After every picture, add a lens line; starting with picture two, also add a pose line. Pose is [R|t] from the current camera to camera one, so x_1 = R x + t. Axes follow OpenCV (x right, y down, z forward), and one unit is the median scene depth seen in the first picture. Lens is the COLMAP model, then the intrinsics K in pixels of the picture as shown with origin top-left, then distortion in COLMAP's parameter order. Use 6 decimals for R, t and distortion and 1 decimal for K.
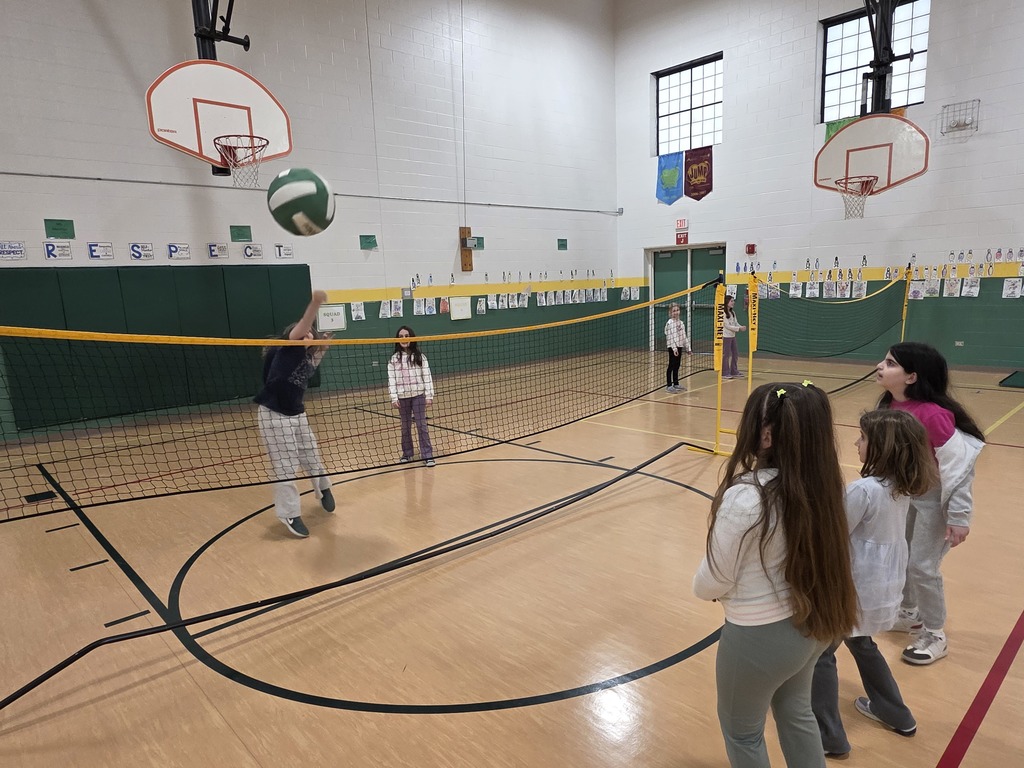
lens RADIAL K [[641.3, 0, 562.0], [0, 641.3, 390.0], [0, 0, 1]] dist [0.004462, -0.002959]
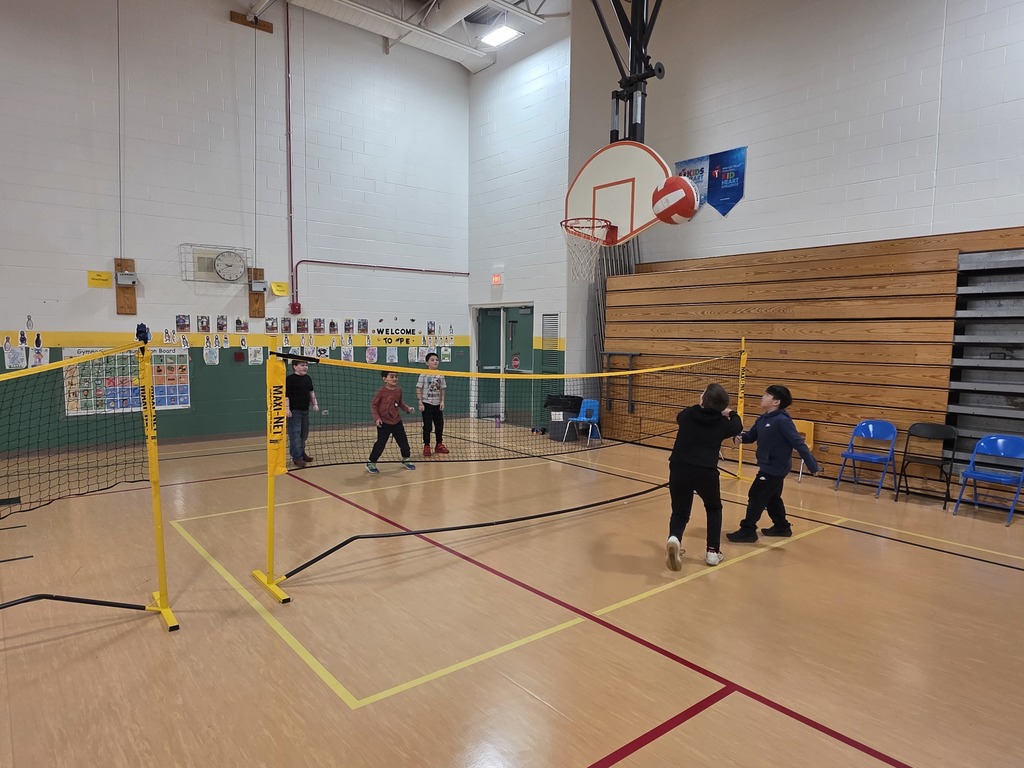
lens RADIAL K [[641.3, 0, 506.1], [0, 641.3, 384.5], [0, 0, 1]] dist [0.004462, -0.002959]
pose [[0.995446, 0.060917, -0.073318, 1.953085], [-0.067405, 0.993700, -0.089539, -0.301091], [0.067402, 0.094073, 0.993281, 1.208045]]
